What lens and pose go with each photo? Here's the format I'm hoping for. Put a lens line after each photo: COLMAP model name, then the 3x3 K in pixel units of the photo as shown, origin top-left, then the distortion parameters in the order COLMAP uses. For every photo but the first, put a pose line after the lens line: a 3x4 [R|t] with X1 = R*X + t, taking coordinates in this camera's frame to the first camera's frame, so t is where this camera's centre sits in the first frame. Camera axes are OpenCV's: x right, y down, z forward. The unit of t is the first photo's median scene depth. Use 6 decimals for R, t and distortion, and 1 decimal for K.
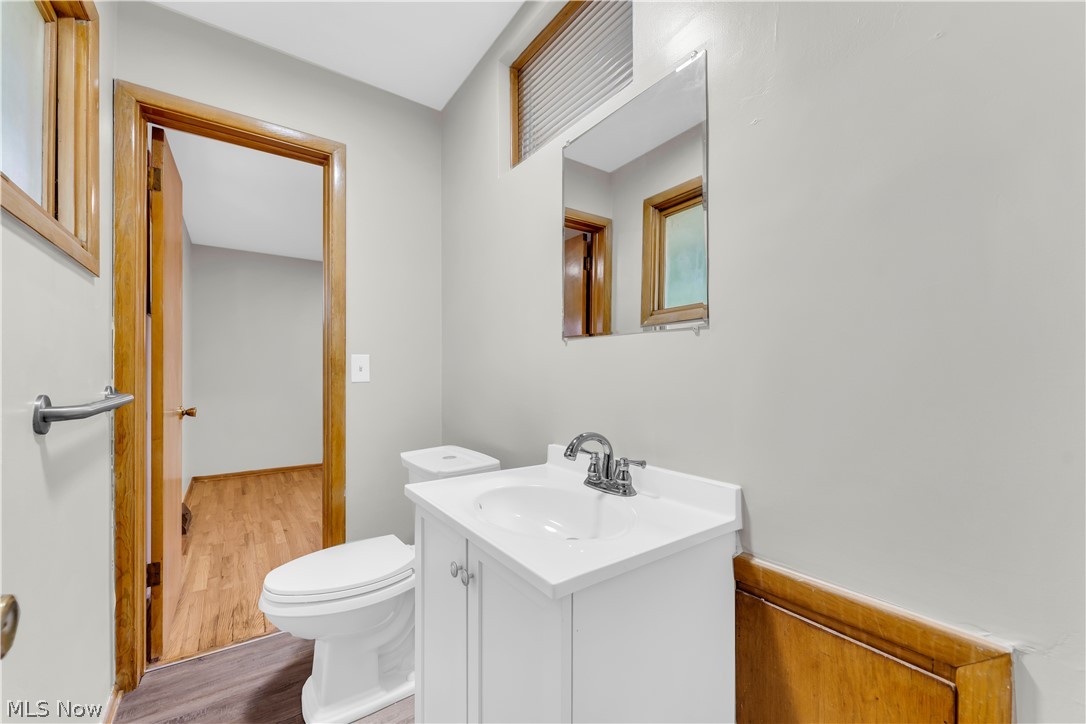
lens RADIAL K [[435.6, 0, 539.6], [0, 435.6, 372.5], [0, 0, 1]] dist [-0.001348, -0.000088]
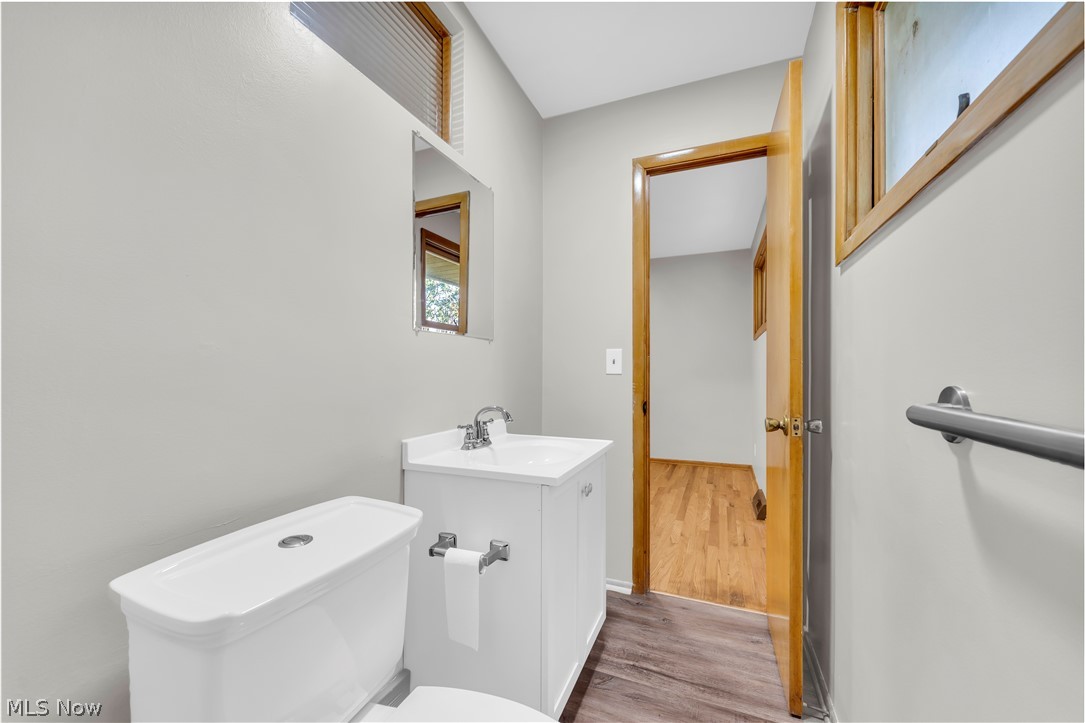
lens RADIAL K [[422.4, 0, 539.7], [0, 422.4, 372.0], [0, 0, 1]] dist [0.000322, 0.000015]
pose [[-0.523439, -0.007212, 0.852032, -0.927712], [-0.006313, 0.999970, 0.004586, 0.019357], [-0.852040, -0.002979, -0.523469, 1.279920]]
